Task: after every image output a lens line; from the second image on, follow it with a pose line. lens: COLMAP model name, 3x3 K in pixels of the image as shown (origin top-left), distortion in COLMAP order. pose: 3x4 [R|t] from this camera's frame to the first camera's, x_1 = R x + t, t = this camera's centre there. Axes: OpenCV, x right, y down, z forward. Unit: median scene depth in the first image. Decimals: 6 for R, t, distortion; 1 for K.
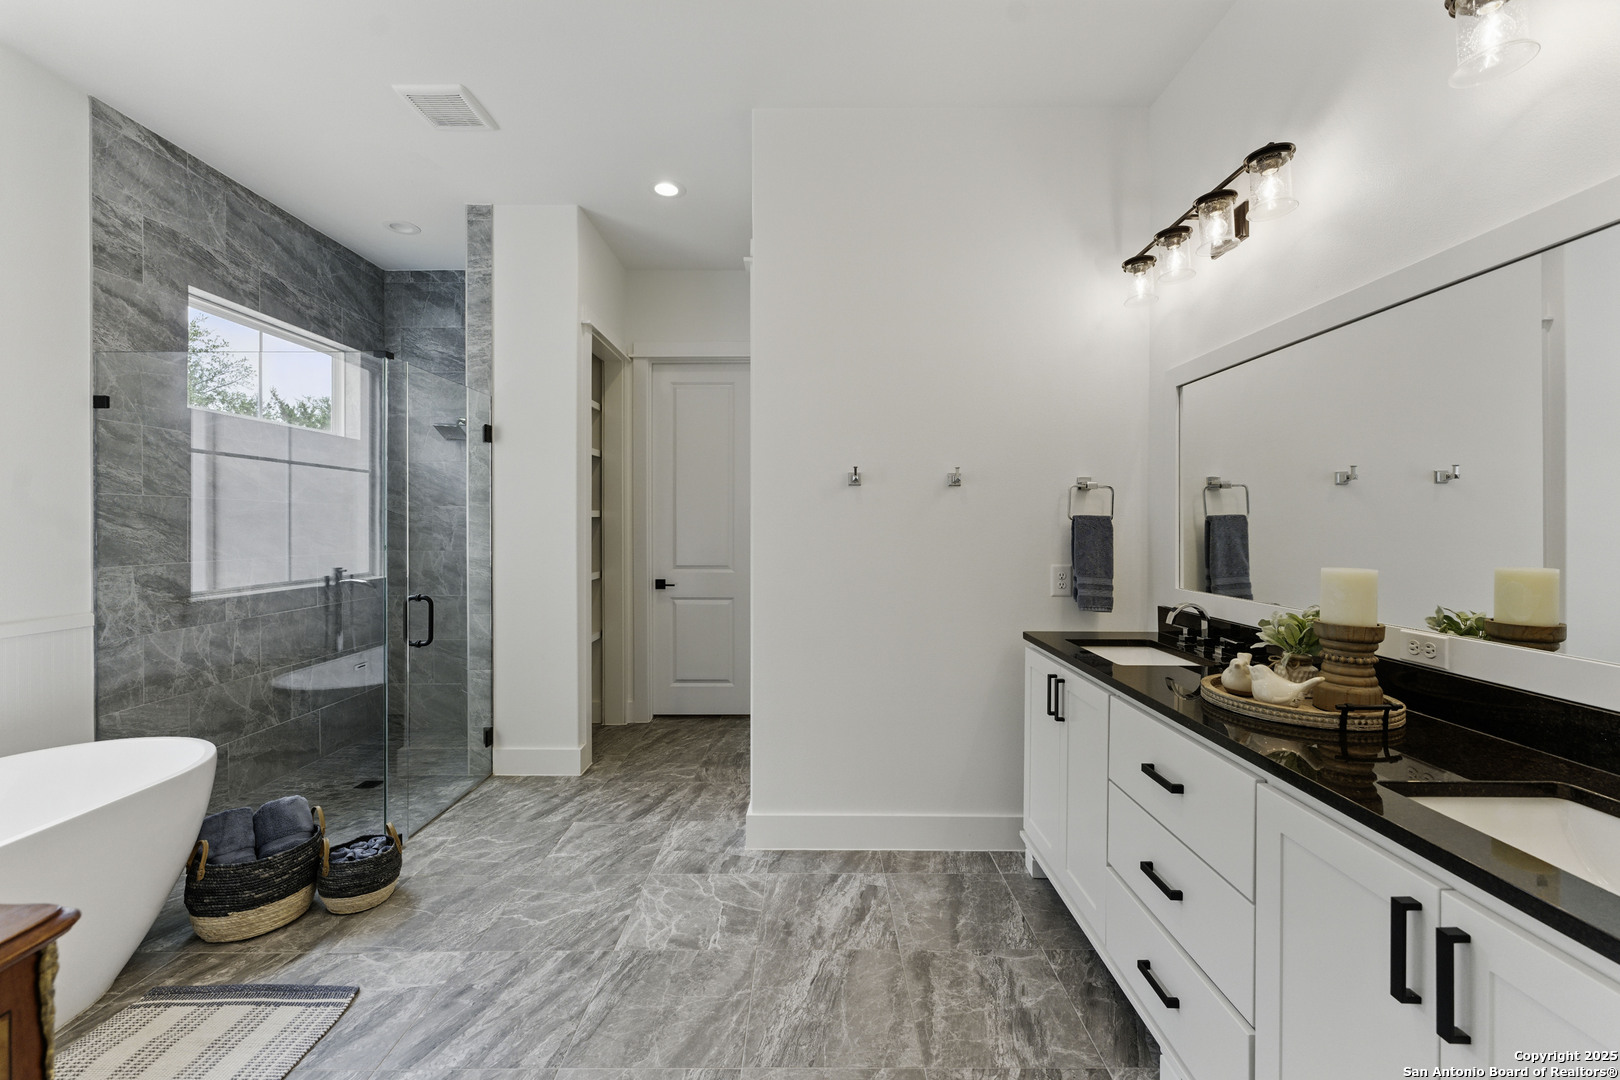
lens RADIAL K [[661.0, 0, 814.5], [0, 661.0, 528.3], [0, 0, 1]] dist [0.001123, 0.000133]
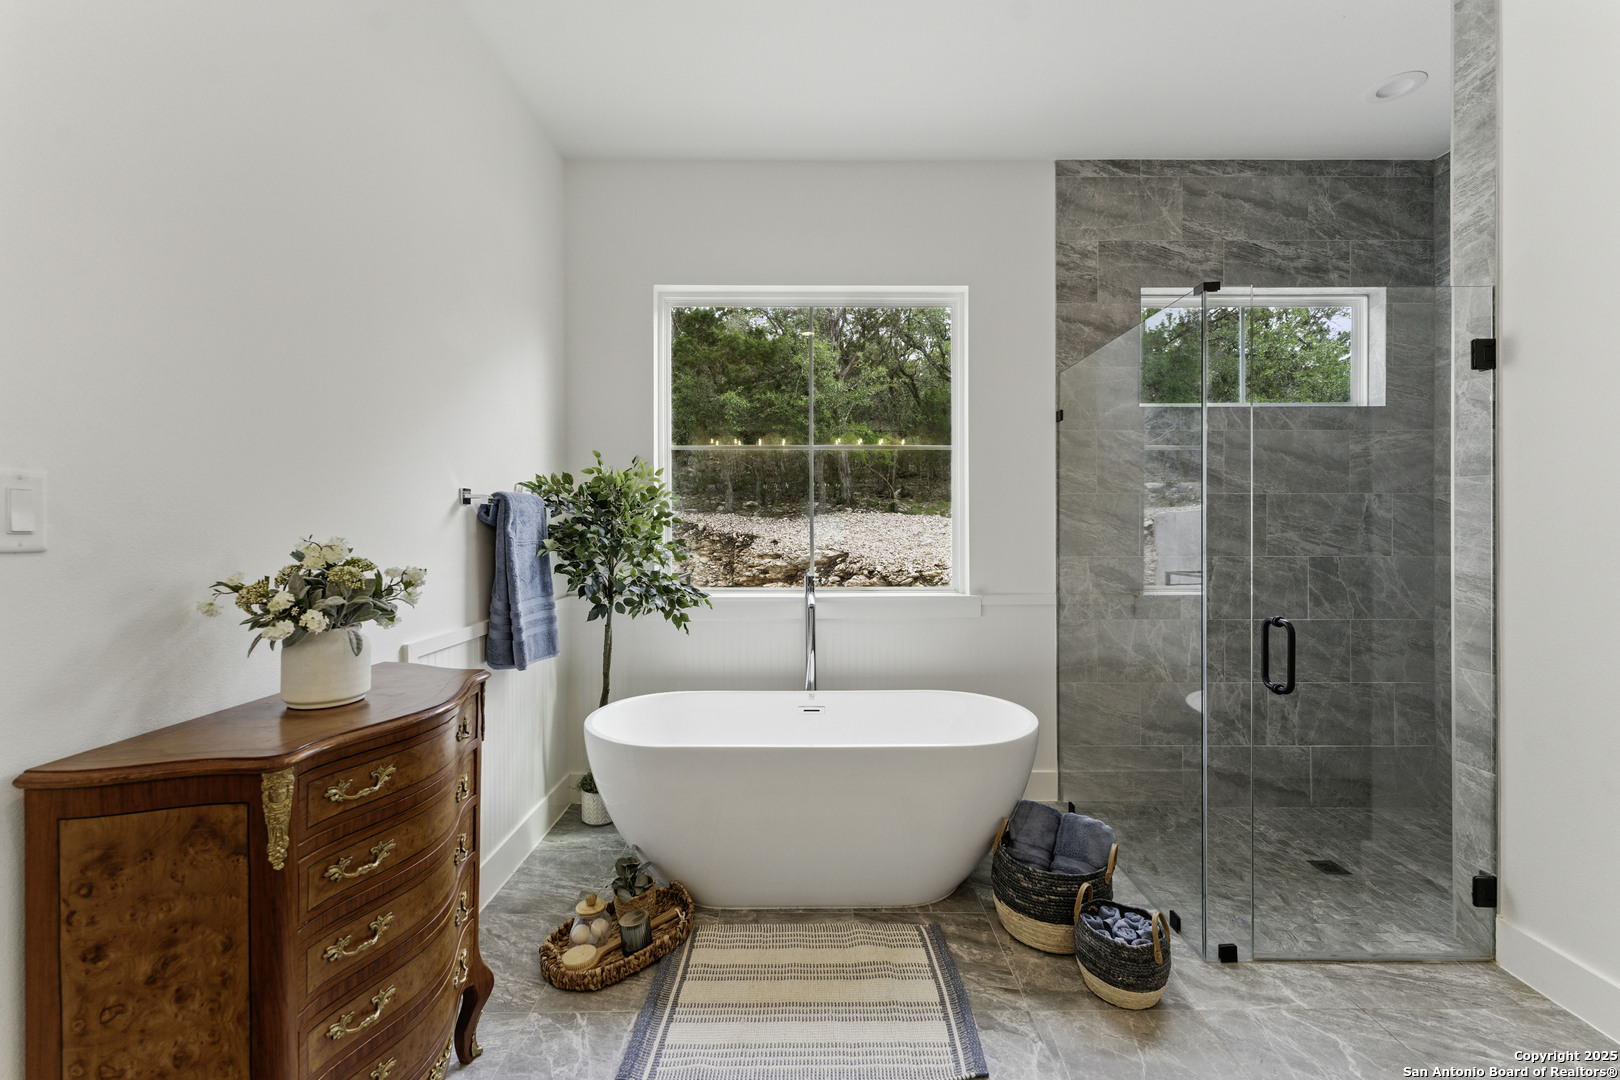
lens RADIAL K [[661.0, 0, 814.5], [0, 661.0, 528.3], [0, 0, 1]] dist [0.001123, 0.000133]
pose [[-0.003988, 0.001178, -0.999991, 0.090114], [-0.004011, 0.999991, 0.001194, 0.008715], [0.999984, 0.004016, -0.003983, 0.512221]]
